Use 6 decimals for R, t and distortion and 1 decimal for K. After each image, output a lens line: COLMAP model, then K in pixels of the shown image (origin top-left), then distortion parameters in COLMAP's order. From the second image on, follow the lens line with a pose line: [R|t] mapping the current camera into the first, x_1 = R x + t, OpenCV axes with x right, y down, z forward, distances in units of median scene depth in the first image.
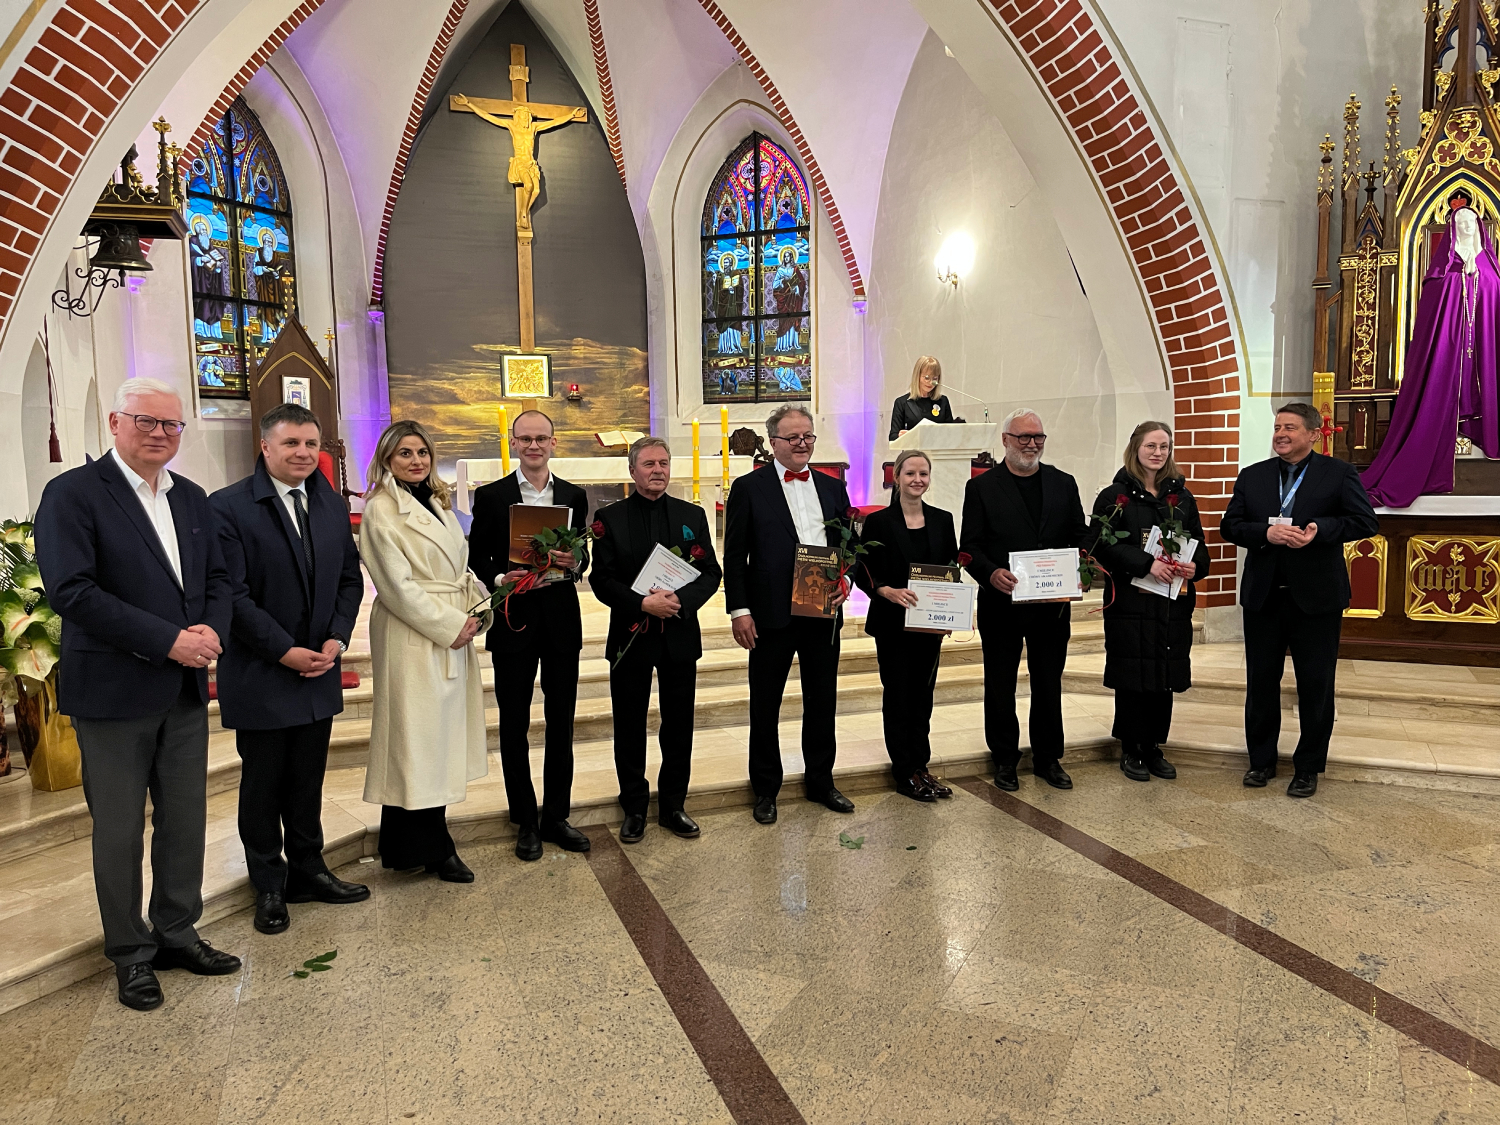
lens RADIAL K [[1138.4, 0, 757.9], [0, 1138.4, 558.6], [0, 0, 1]] dist [0.063260, -0.081657]
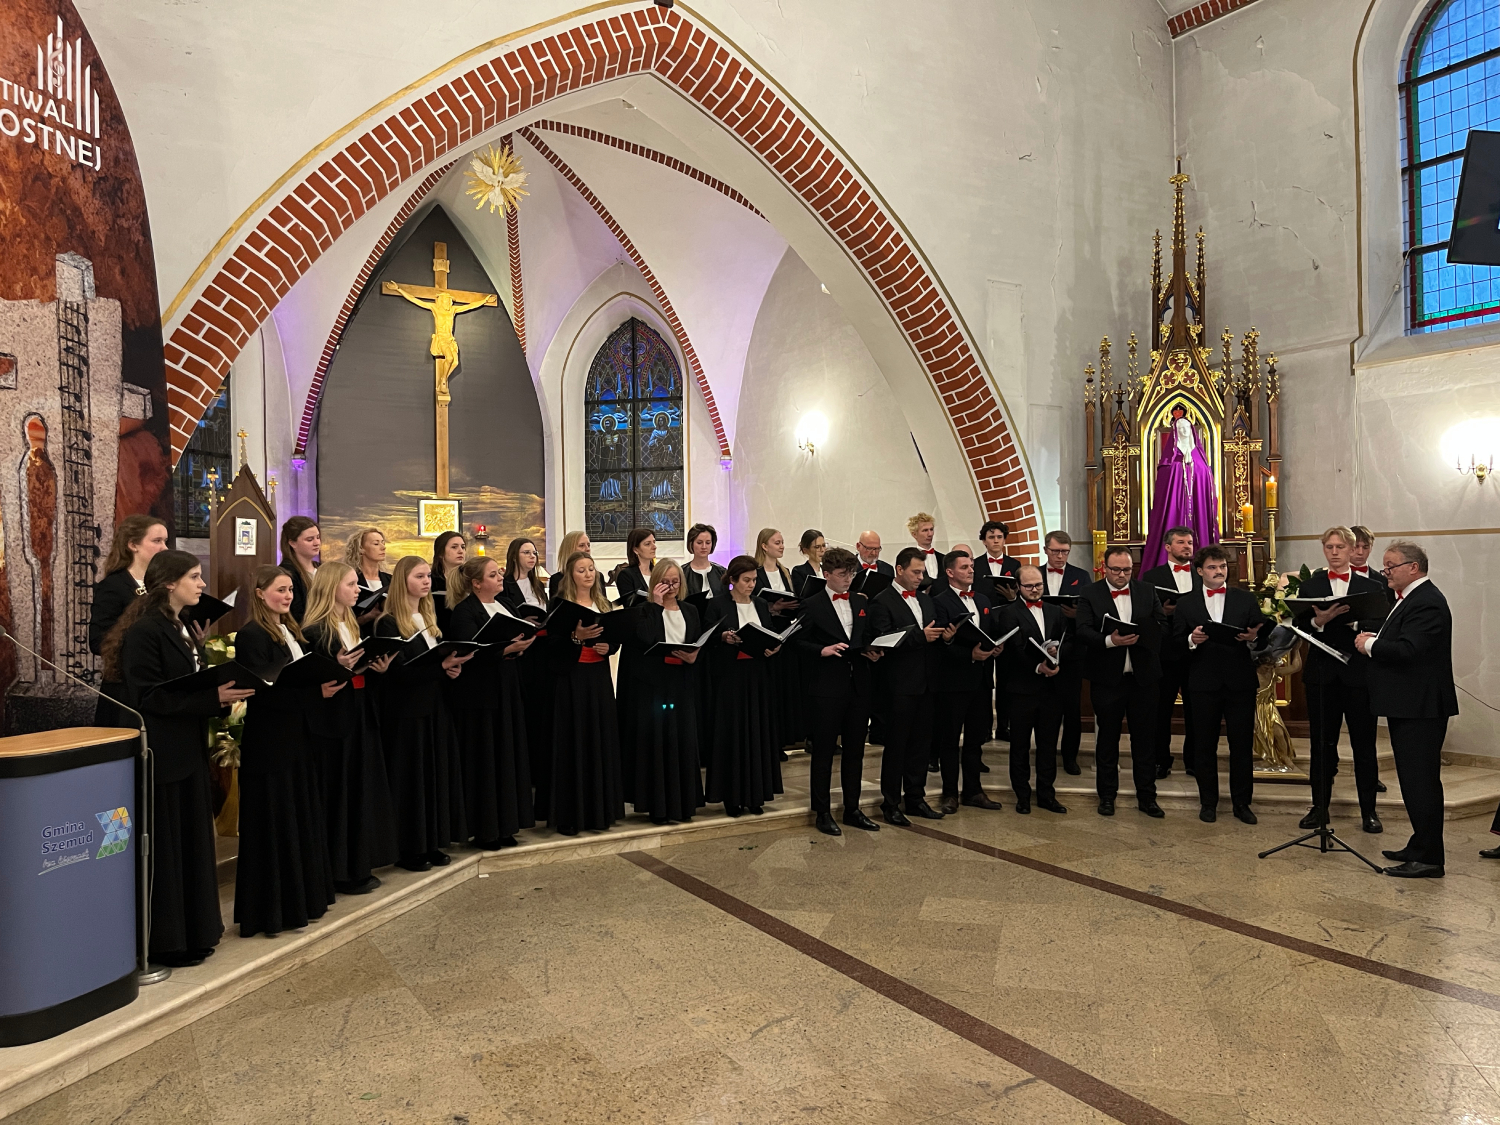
lens RADIAL K [[1138.4, 0, 741.6], [0, 1138.4, 571.4], [0, 0, 1]] dist [0.063260, -0.081657]
pose [[0.984813, 0.002582, 0.173601, -0.116447], [0.015563, 0.994552, -0.103077, 0.018348], [-0.172921, 0.104214, 0.979407, -0.190340]]
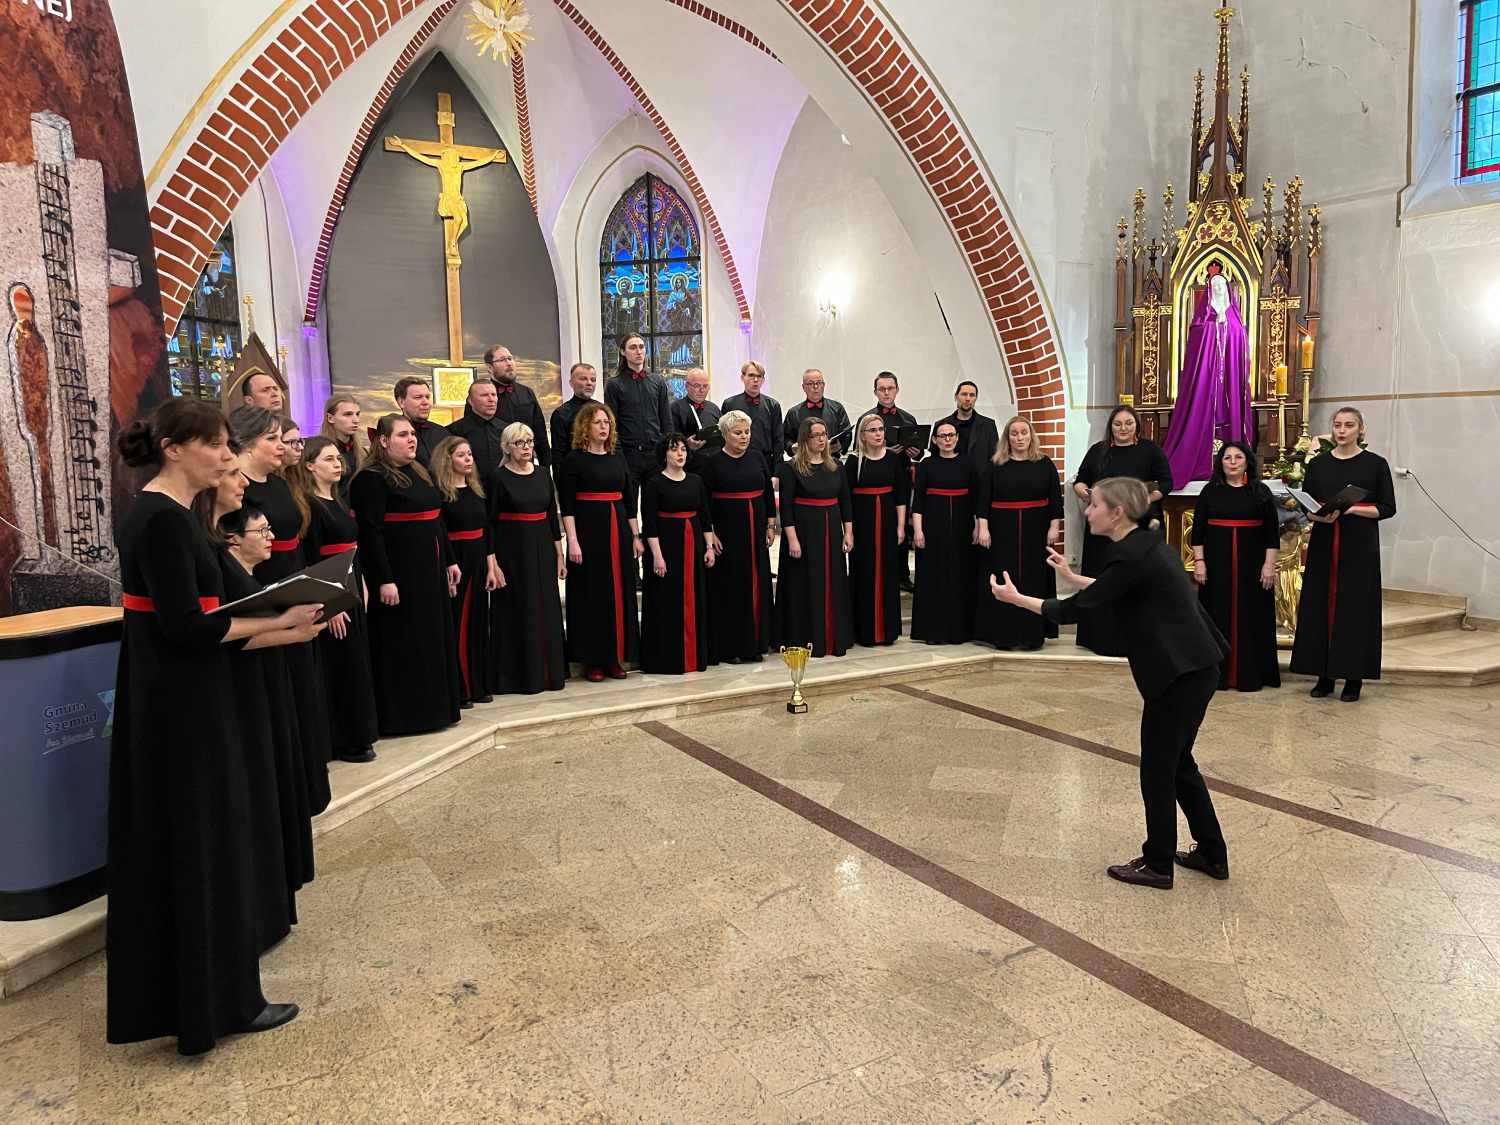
lens RADIAL K [[1138.4, 0, 752.7], [0, 1138.4, 567.9], [0, 0, 1]] dist [0.063260, -0.081657]
pose [[0.987276, -0.023198, 0.157312, -0.106241], [0.021752, 0.999704, 0.010911, 0.014741], [-0.157518, -0.007351, 0.987489, -0.181090]]
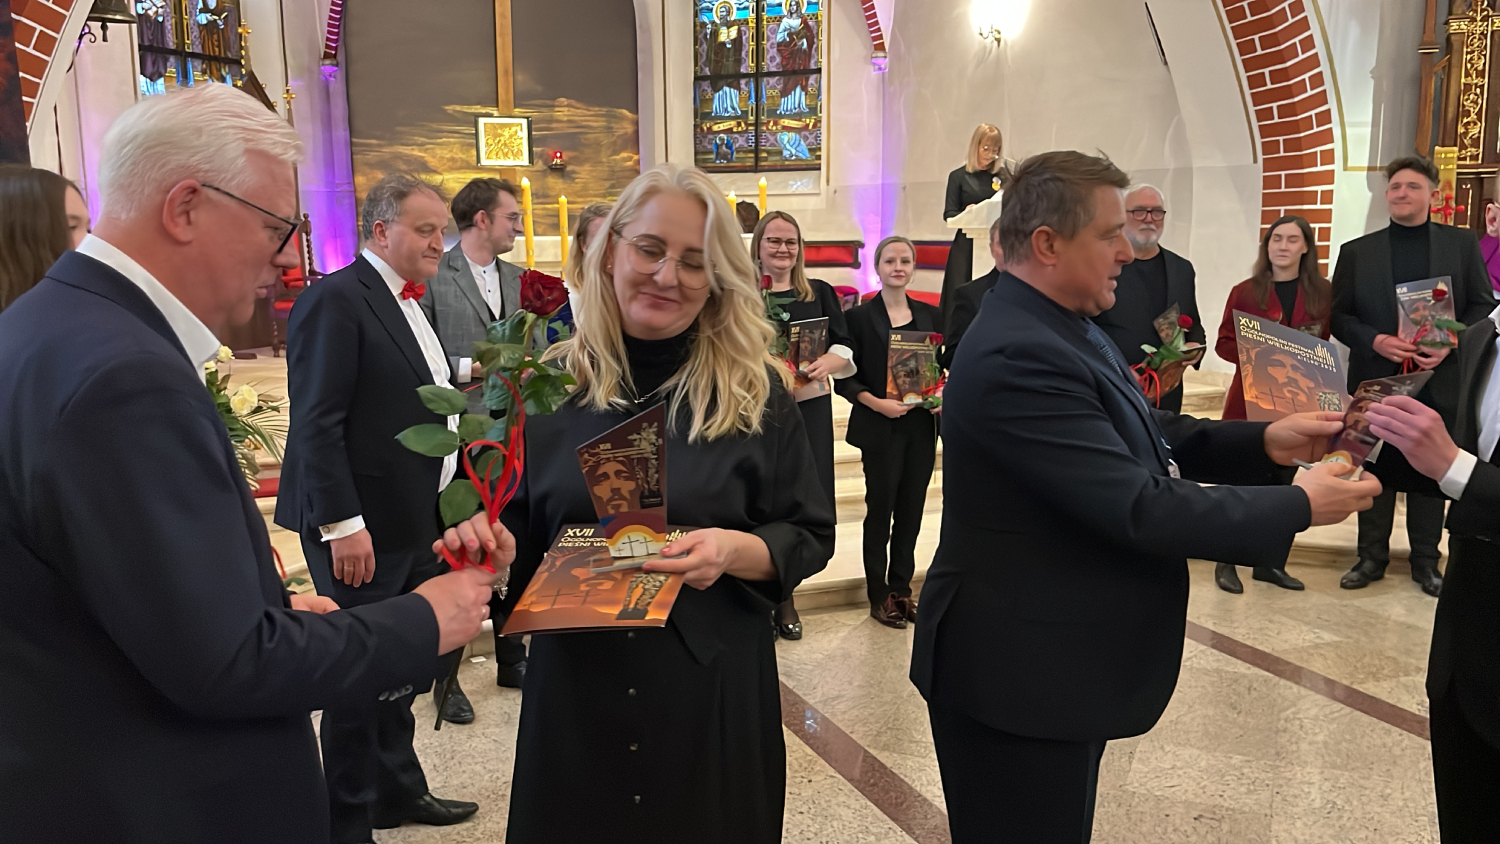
lens RADIAL K [[1304.8, 0, 718.5], [0, 1304.8, 437.0], [0, 0, 1]] dist [0.047680, -0.058283]
pose [[0.999650, -0.001177, 0.026425, -0.071121], [-0.000595, 0.997755, 0.066963, 0.001077], [-0.026444, -0.066955, 0.997406, -0.037720]]
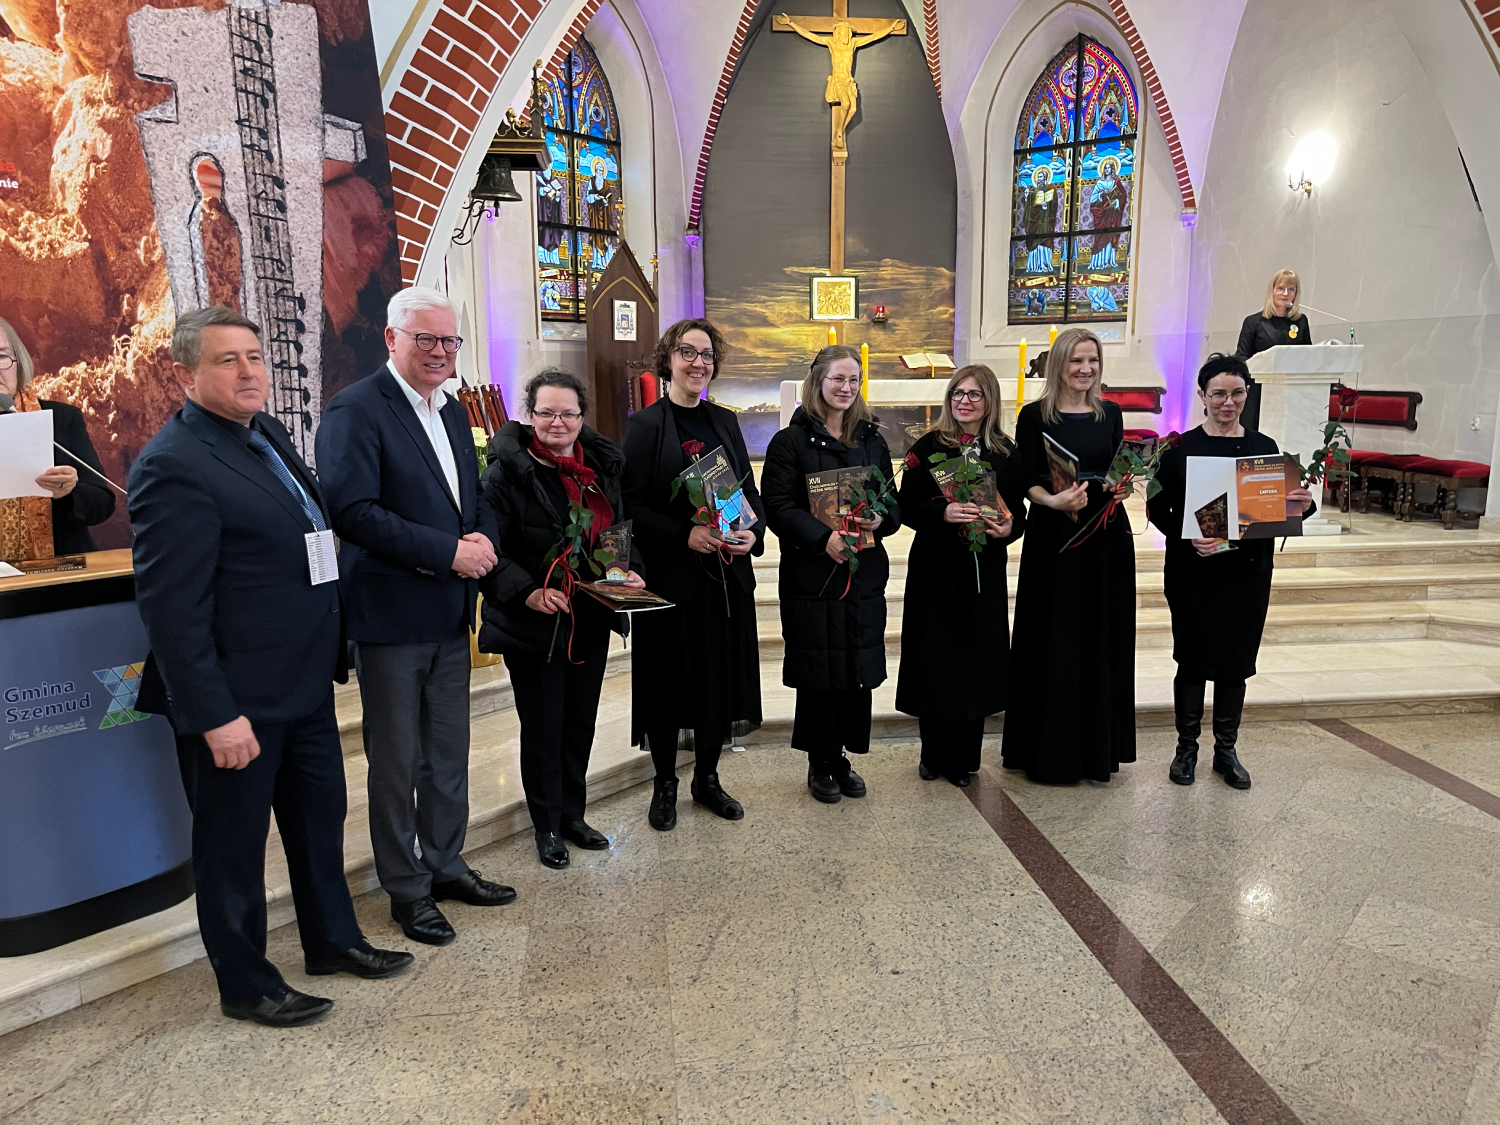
lens RADIAL K [[1138.4, 0, 759.9], [0, 1138.4, 563.8], [0, 0, 1]] dist [0.063260, -0.081657]
pose [[0.974873, 0.046252, -0.217909, -0.039702], [-0.030995, 0.996856, 0.072924, 0.003196], [0.220596, -0.064337, 0.973241, -0.015352]]
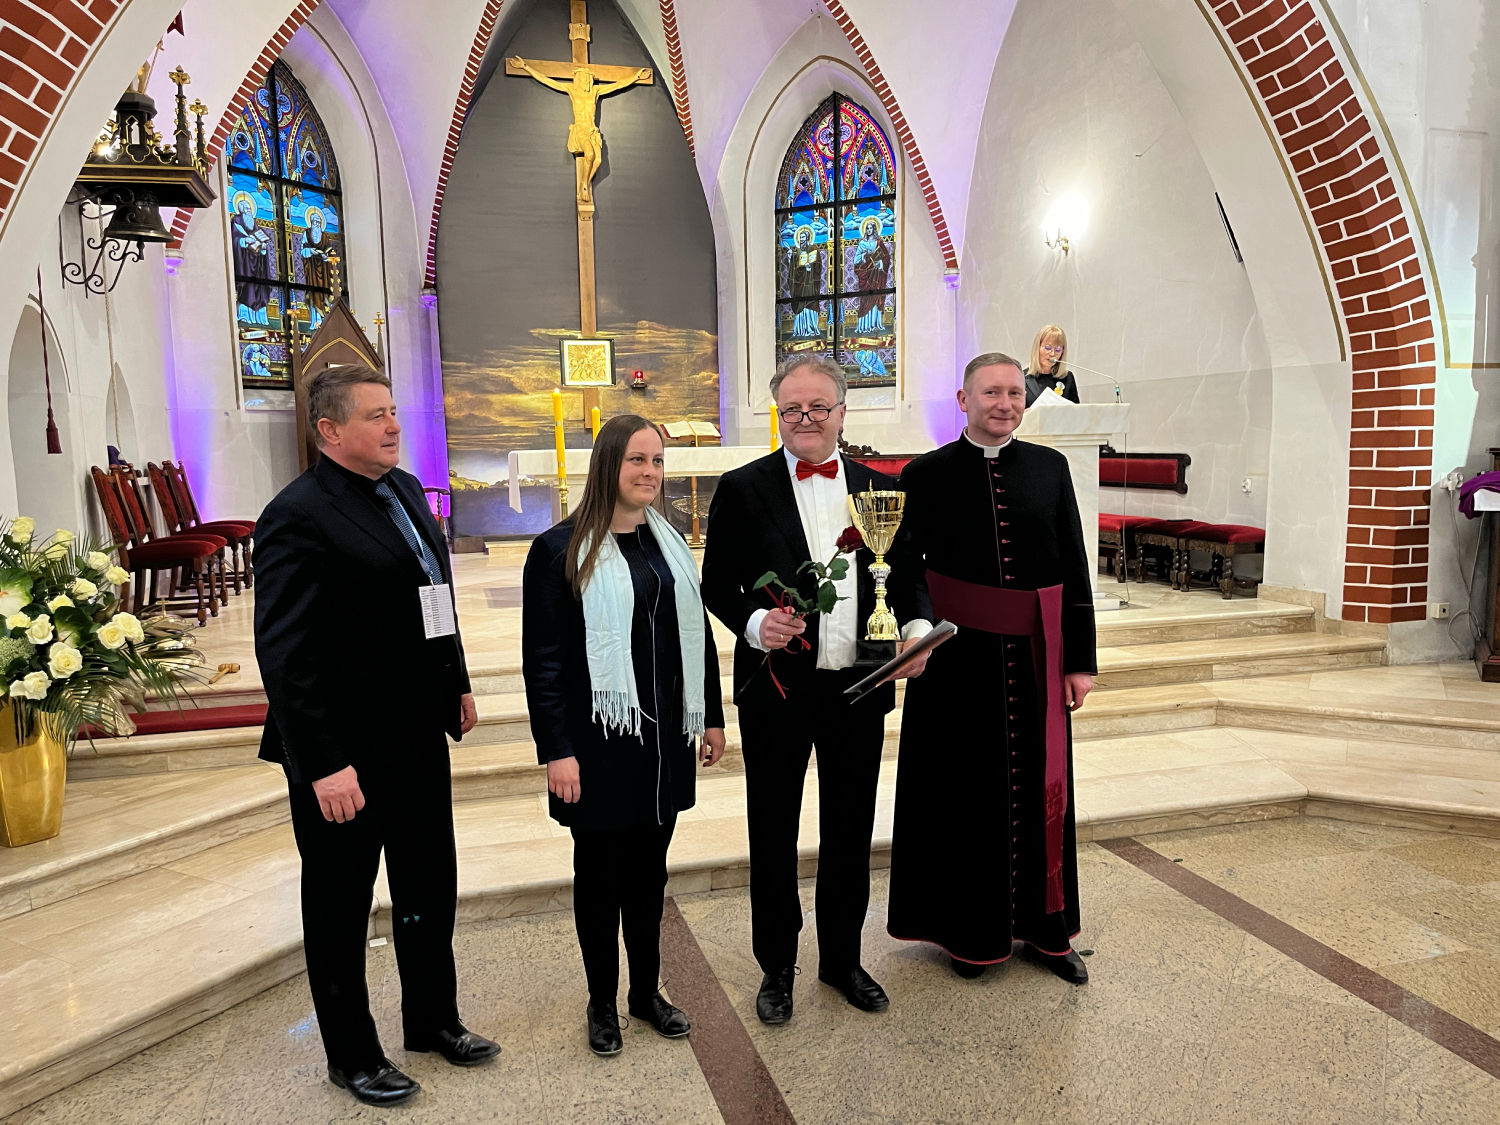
lens RADIAL K [[1138.4, 0, 737.6], [0, 1138.4, 570.3], [0, 0, 1]] dist [0.063260, -0.081657]
pose [[0.997200, 0.002347, -0.074750, -0.012797], [-0.001381, 0.999915, 0.012967, -0.003770], [0.074774, -0.012827, 0.997118, 0.092985]]
